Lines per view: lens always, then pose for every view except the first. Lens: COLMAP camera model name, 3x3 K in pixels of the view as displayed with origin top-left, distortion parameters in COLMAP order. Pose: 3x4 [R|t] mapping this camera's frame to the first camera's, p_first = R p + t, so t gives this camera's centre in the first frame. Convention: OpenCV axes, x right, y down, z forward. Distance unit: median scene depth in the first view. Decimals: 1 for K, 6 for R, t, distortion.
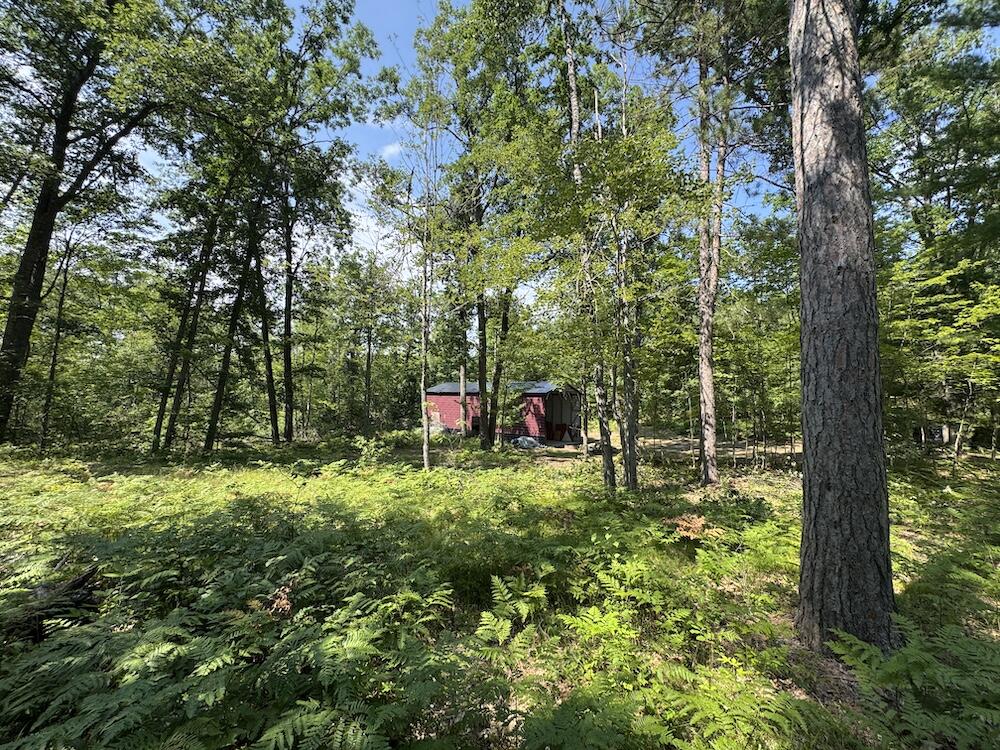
lens RADIAL K [[394.3, 0, 496.8], [0, 394.3, 377.3], [0, 0, 1]] dist [0.001215, 0.000273]
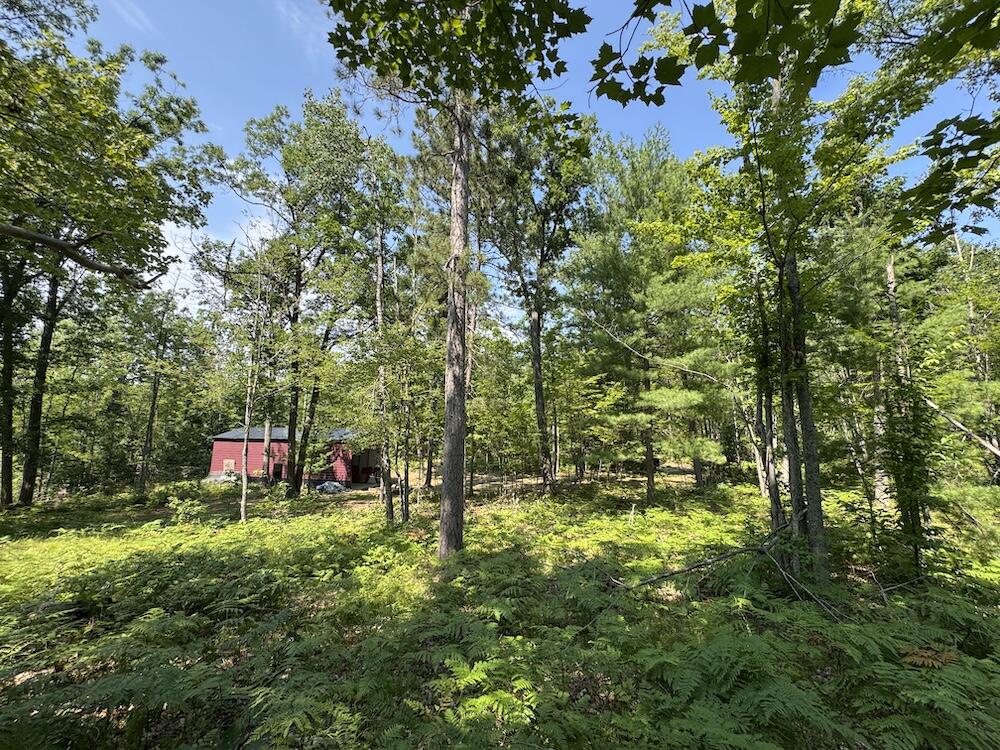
lens RADIAL K [[394.3, 0, 496.8], [0, 394.3, 377.3], [0, 0, 1]] dist [0.001215, 0.000273]
pose [[0.894363, 0.056545, 0.443755, -0.022790], [-0.017961, 0.995718, -0.090679, -0.054592], [-0.446982, 0.073129, 0.891549, -0.228362]]
